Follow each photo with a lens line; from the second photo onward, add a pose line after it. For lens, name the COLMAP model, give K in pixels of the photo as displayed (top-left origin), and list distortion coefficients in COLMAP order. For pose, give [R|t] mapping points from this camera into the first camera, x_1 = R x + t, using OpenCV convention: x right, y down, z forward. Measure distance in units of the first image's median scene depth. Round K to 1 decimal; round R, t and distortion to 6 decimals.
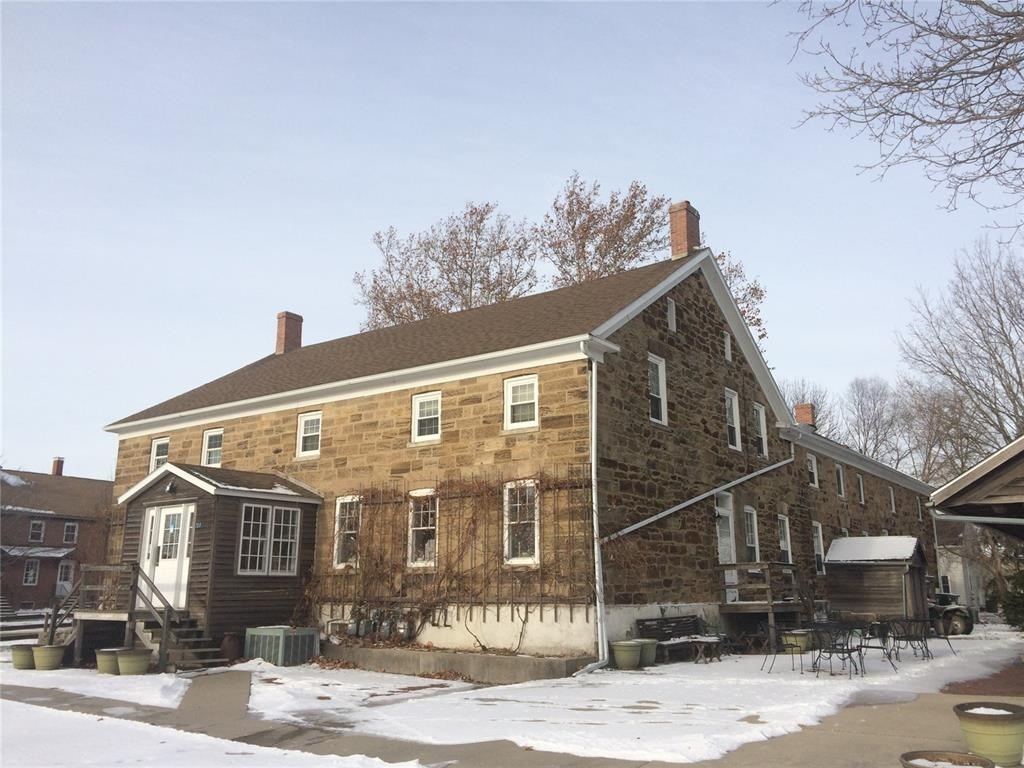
lens RADIAL K [[875.5, 0, 512.7], [0, 875.5, 381.6], [0, 0, 1]] dist [0.058799, -0.033361]
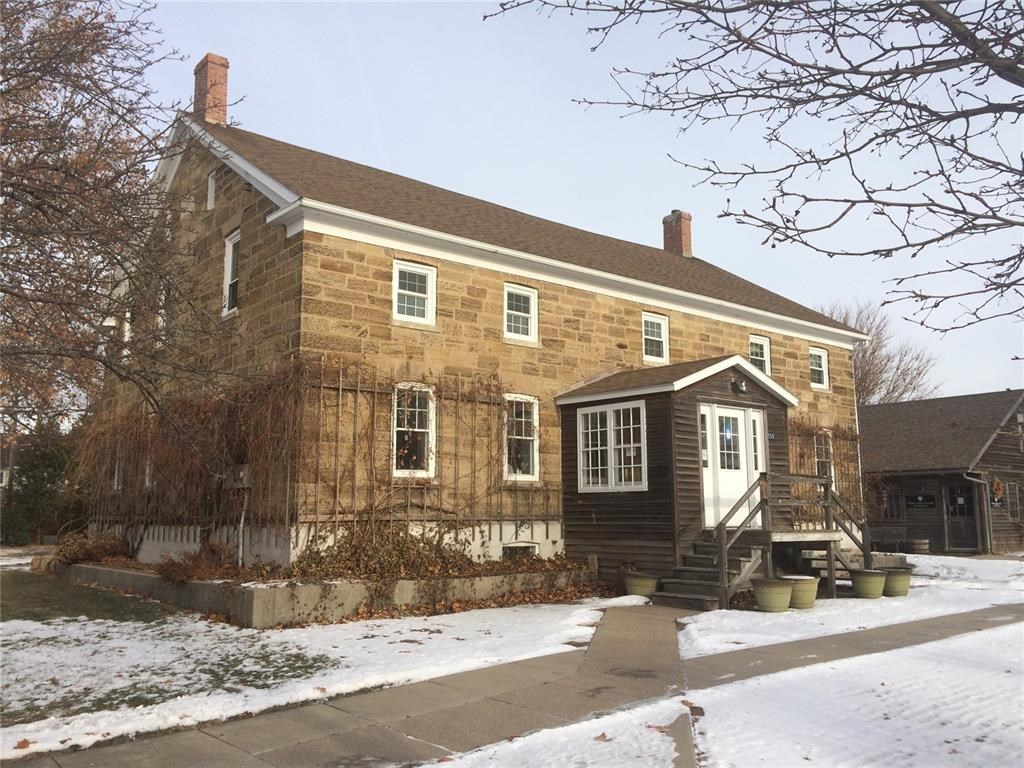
lens RADIAL K [[875.5, 0, 508.1], [0, 875.5, 385.5], [0, 0, 1]] dist [0.058799, -0.033361]
pose [[0.251346, 0.136907, 0.958166, -1.232493], [-0.226523, 0.970773, -0.079287, 0.233071], [-0.941017, -0.197118, 0.275012, 0.968115]]
